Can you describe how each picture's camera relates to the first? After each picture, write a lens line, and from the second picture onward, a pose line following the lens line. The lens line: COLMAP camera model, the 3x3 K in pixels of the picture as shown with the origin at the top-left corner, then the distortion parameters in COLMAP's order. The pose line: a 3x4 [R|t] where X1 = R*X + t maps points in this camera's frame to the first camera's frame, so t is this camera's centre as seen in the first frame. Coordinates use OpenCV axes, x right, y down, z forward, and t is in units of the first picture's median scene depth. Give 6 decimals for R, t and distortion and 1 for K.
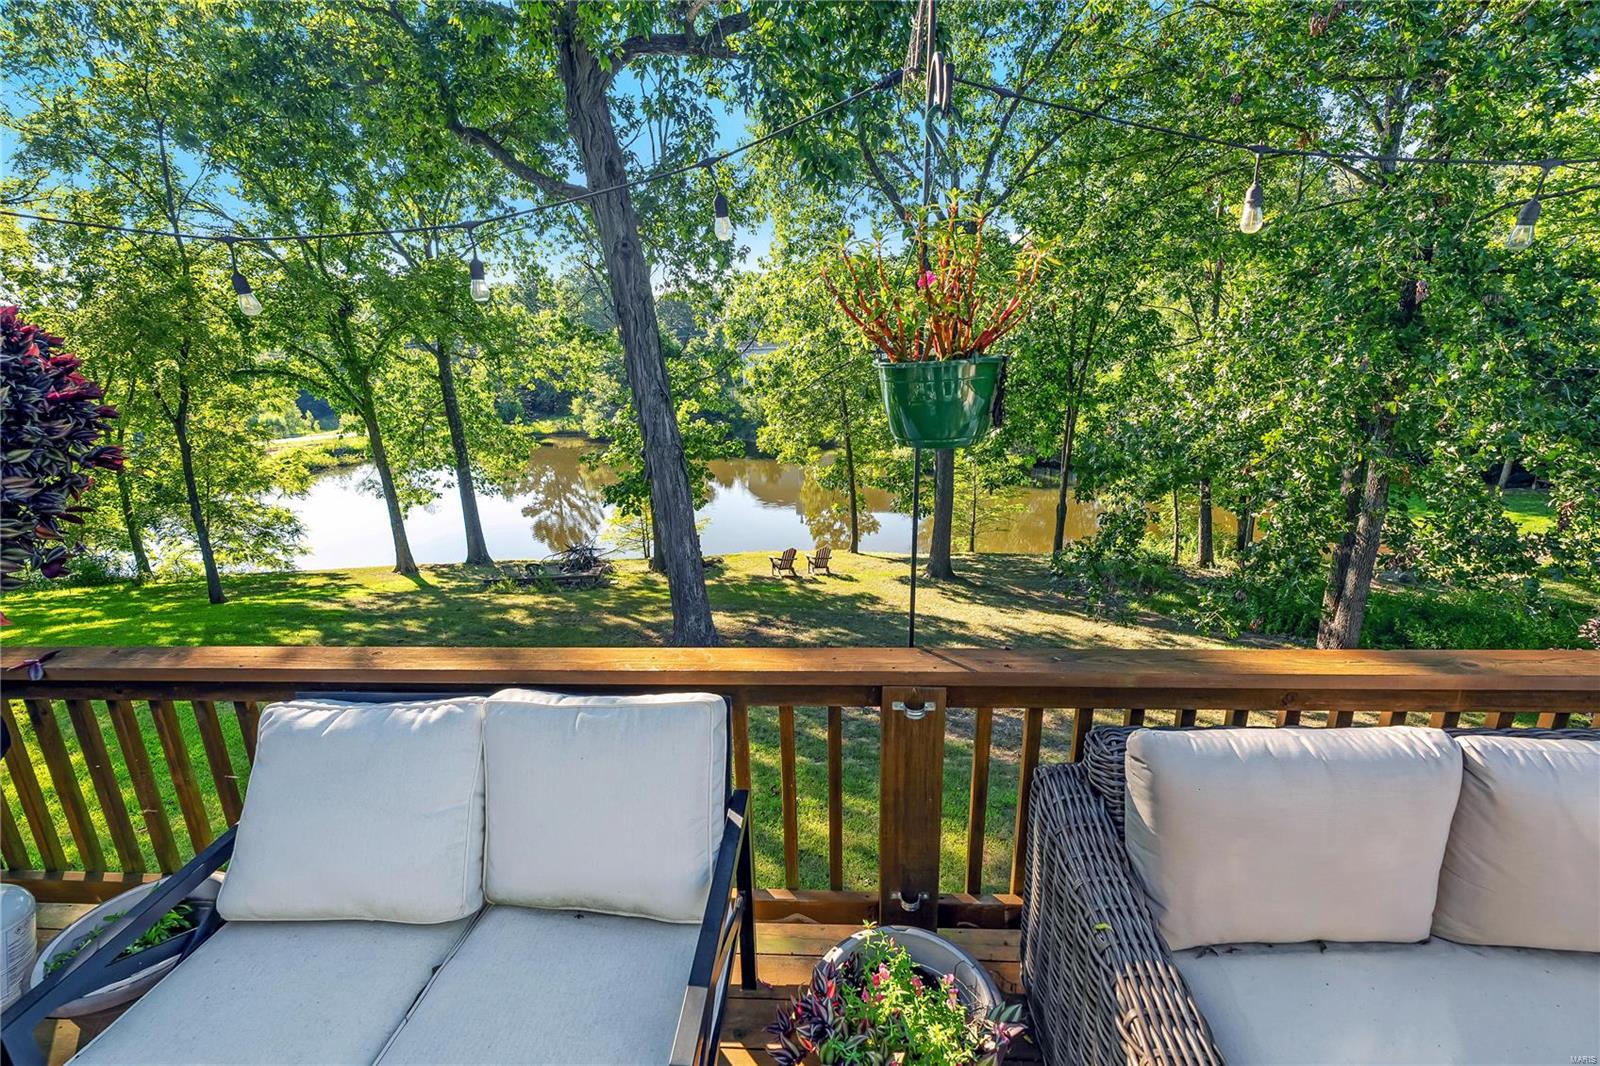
lens RADIAL K [[727.4, 0, 802.4], [0, 727.4, 532.3], [0, 0, 1]] dist [-0.002747, 0.002278]
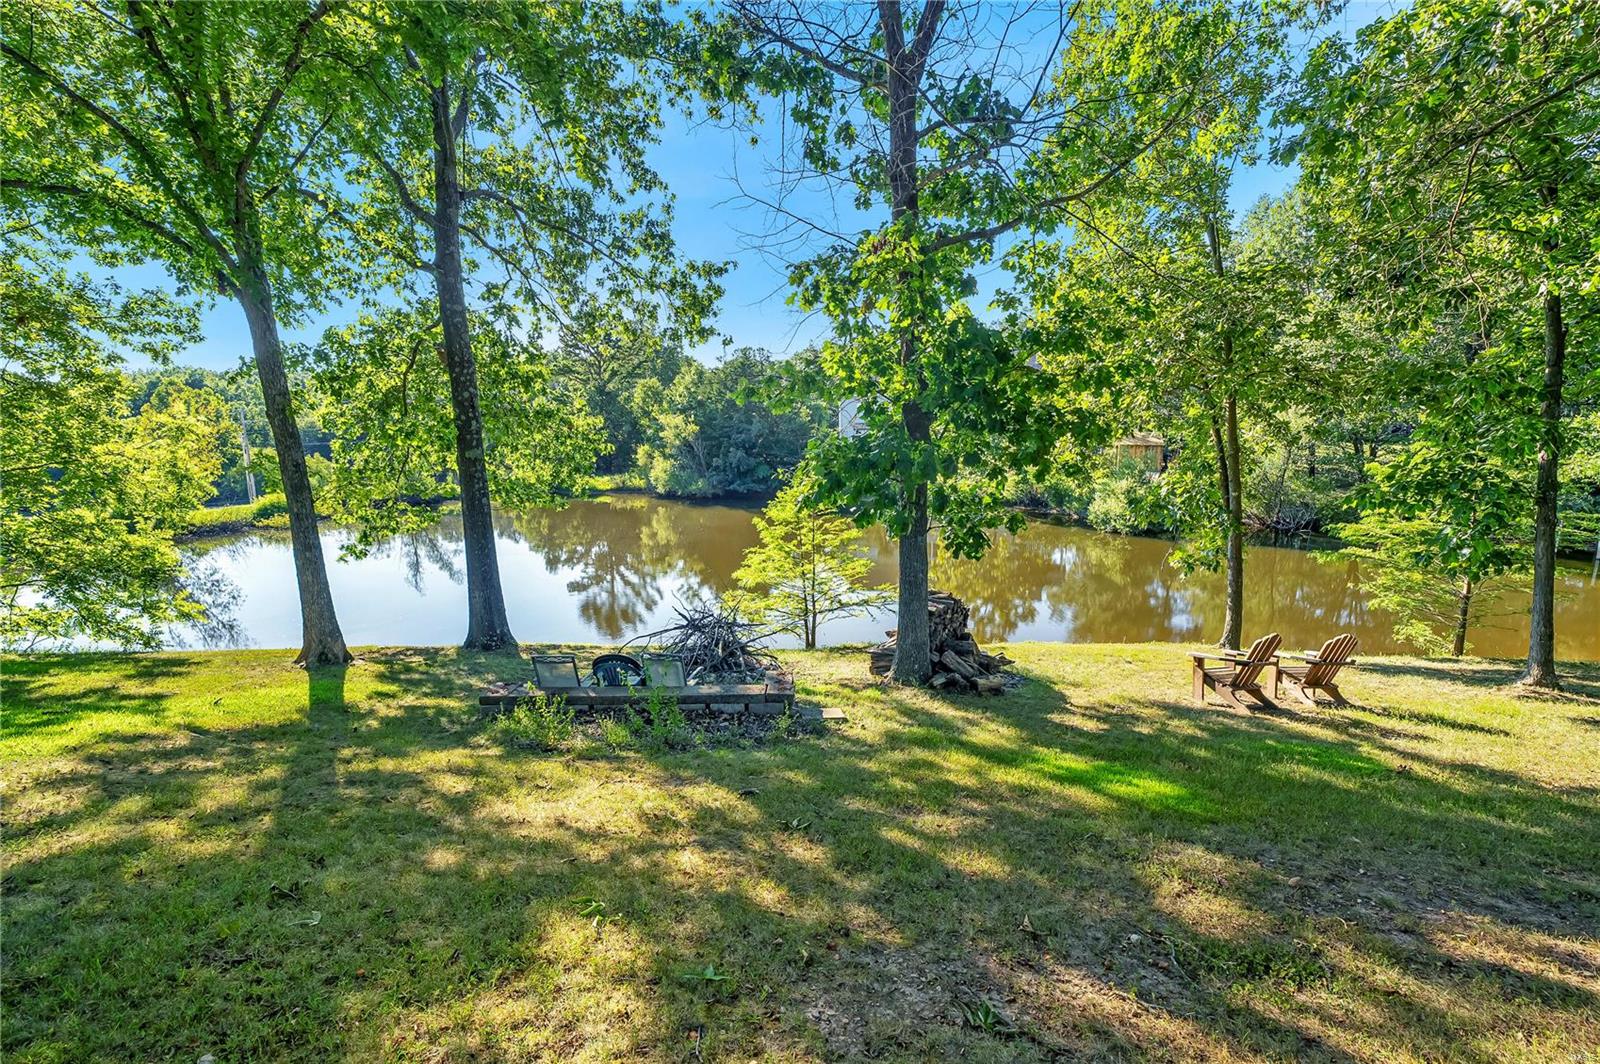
lens RADIAL K [[727.4, 0, 794.9], [0, 727.4, 544.5], [0, 0, 1]] dist [-0.002747, 0.002278]
pose [[0.997762, 0.021786, -0.063218, -0.090972], [-0.028563, 0.993702, -0.108353, 0.008659], [0.060460, 0.109916, 0.992100, 0.225079]]
